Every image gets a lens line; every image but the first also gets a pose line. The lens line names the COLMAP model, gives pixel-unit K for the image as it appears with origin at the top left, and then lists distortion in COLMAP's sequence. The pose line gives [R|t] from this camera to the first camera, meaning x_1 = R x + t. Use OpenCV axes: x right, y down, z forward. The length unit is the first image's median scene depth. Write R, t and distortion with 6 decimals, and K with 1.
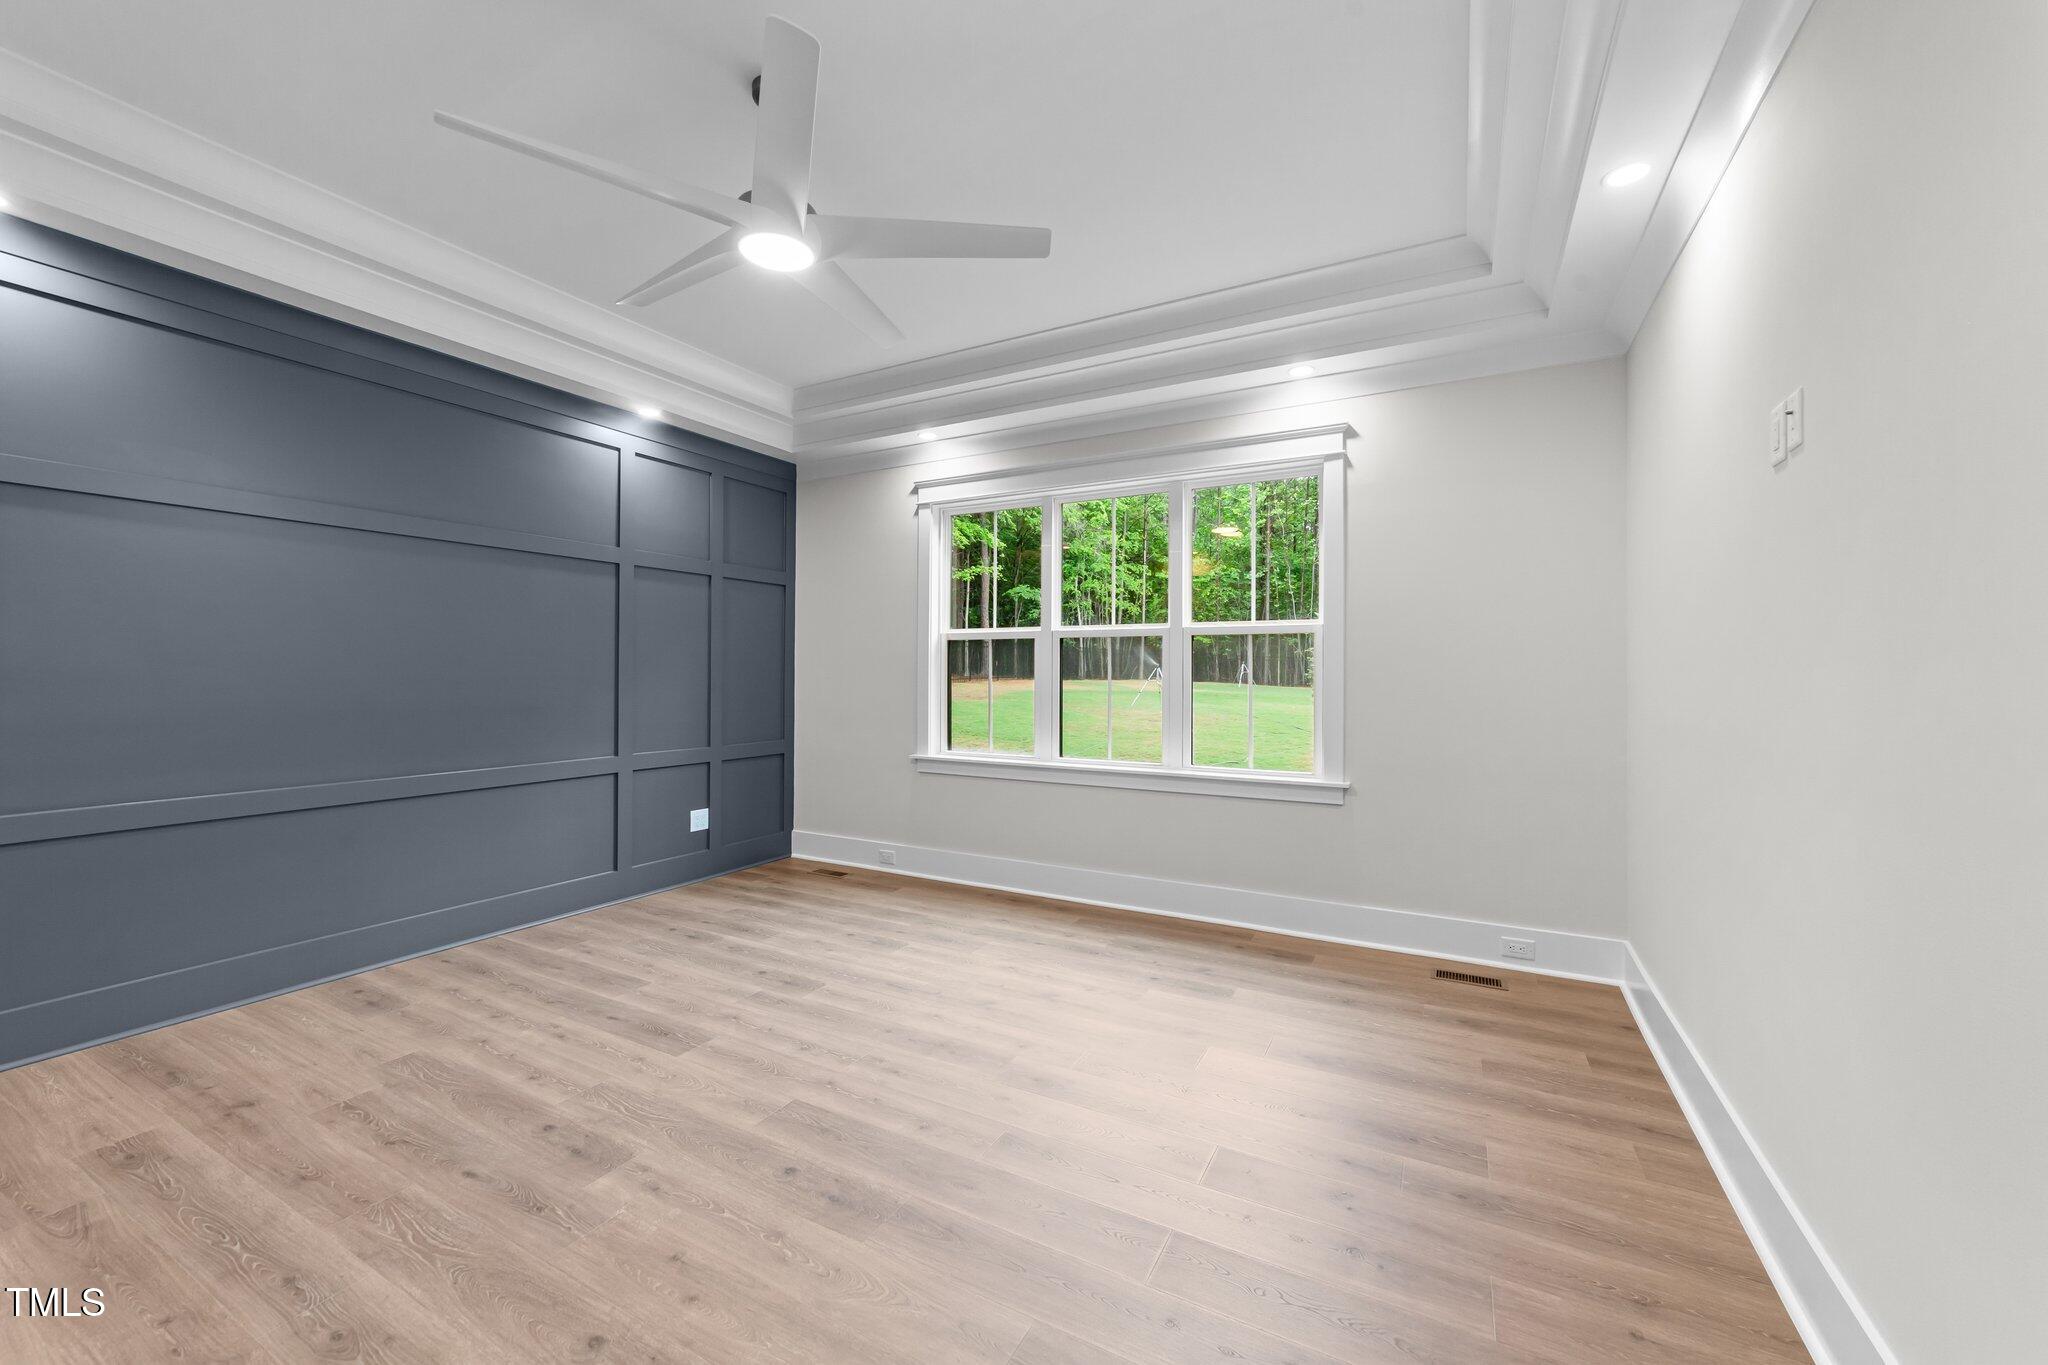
lens RADIAL K [[782.3, 0, 1030.6], [0, 782.3, 677.6], [0, 0, 1]] dist [-0.015903, 0.007997]
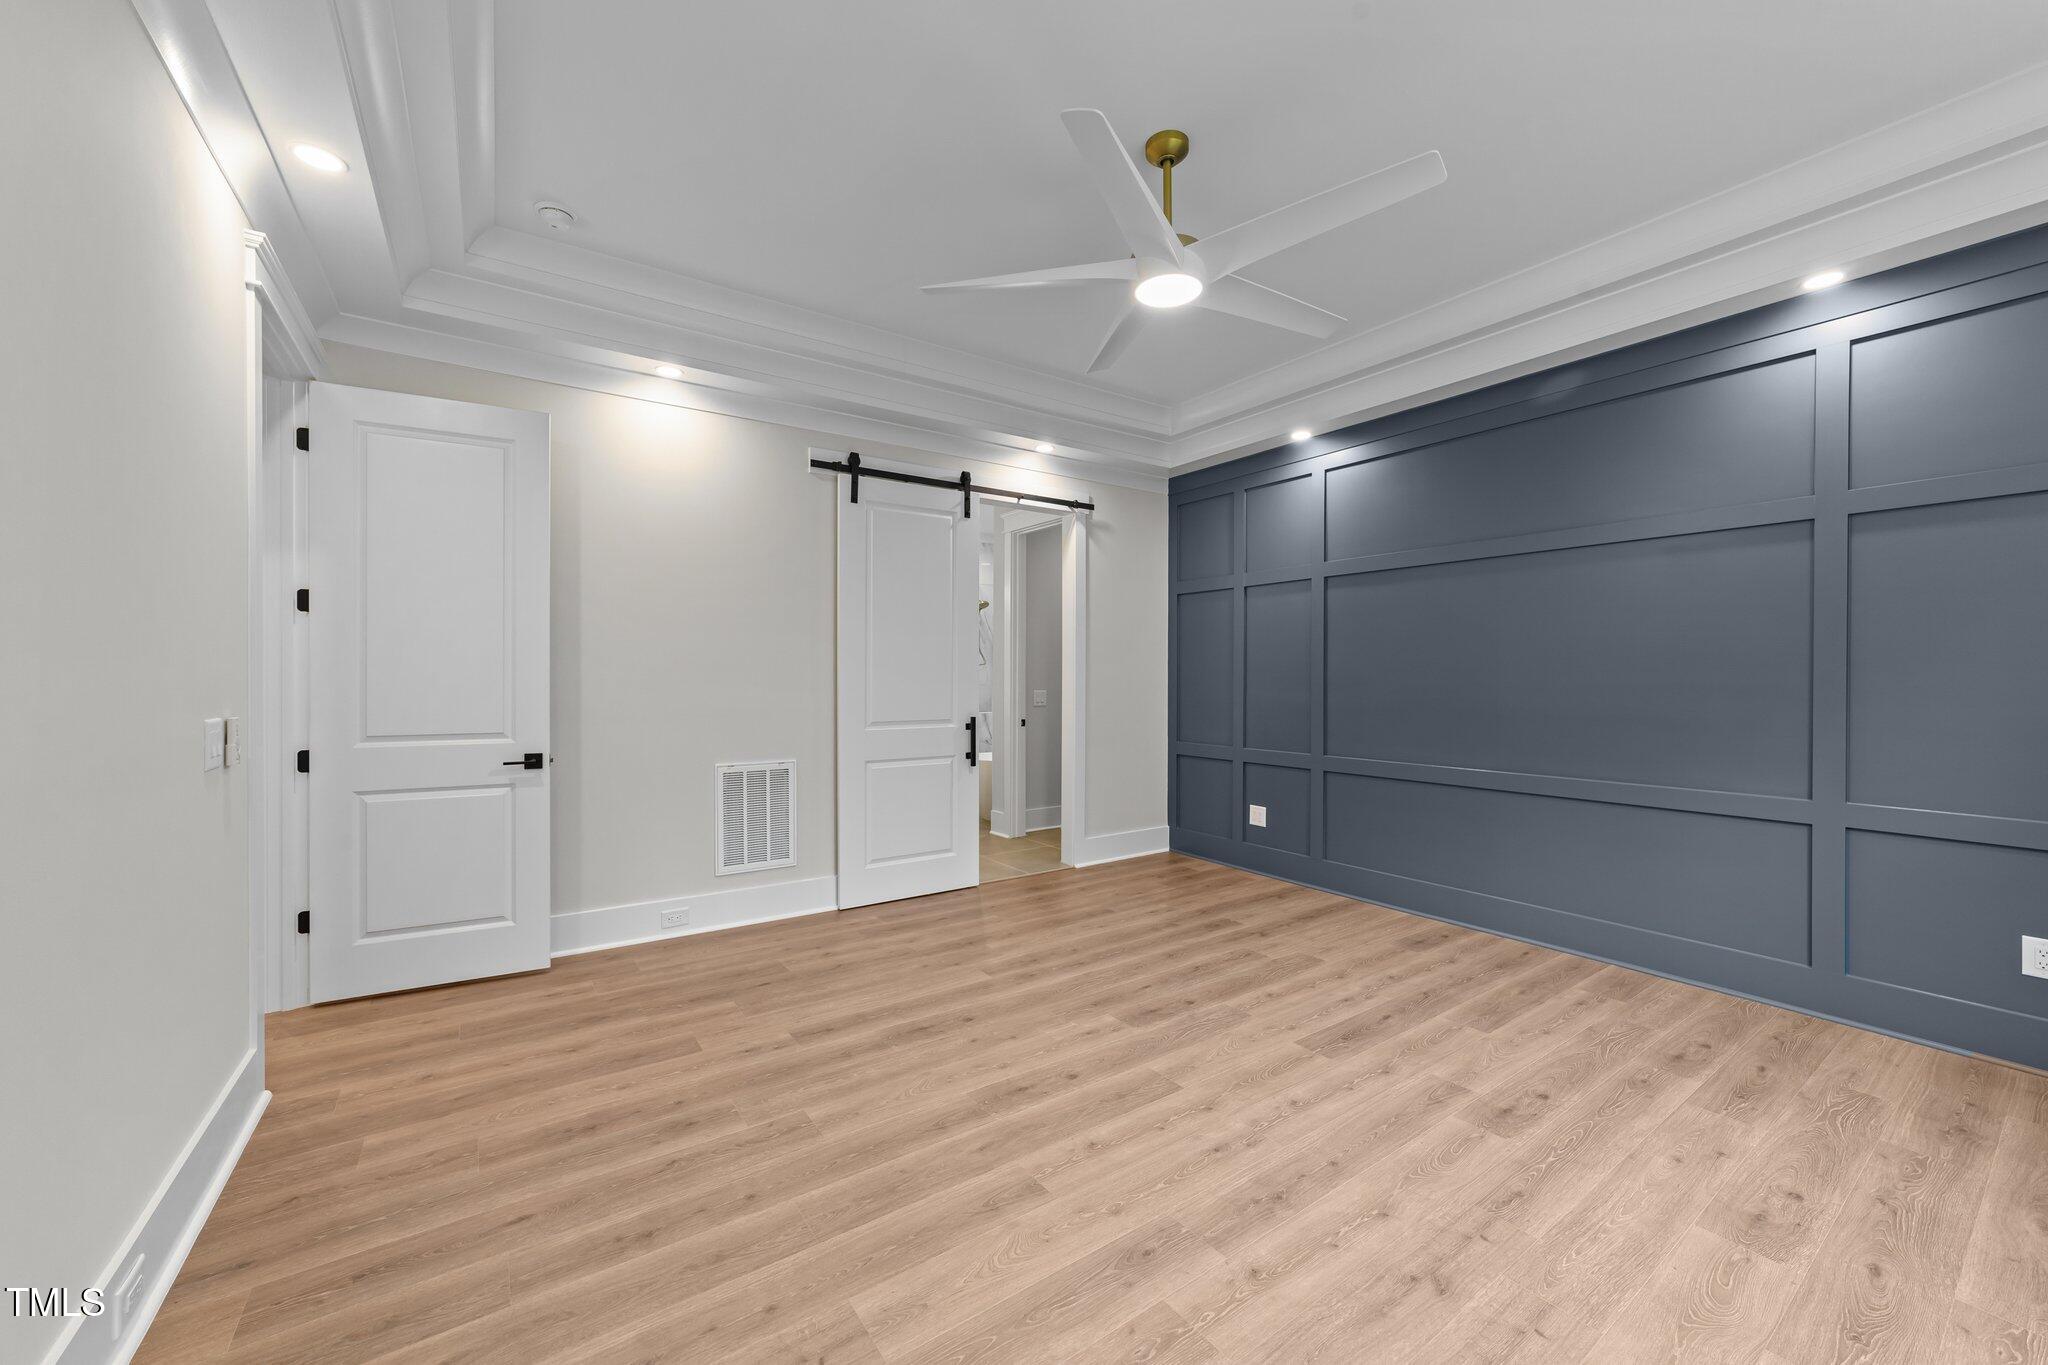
lens RADIAL K [[782.3, 0, 1030.6], [0, 782.3, 677.6], [0, 0, 1]] dist [-0.015903, 0.007997]
pose [[-0.444764, -0.006238, -0.895626, 0.606732], [-0.008241, 0.999962, -0.002873, 0.001191], [0.895610, 0.006103, -0.444799, 1.077373]]
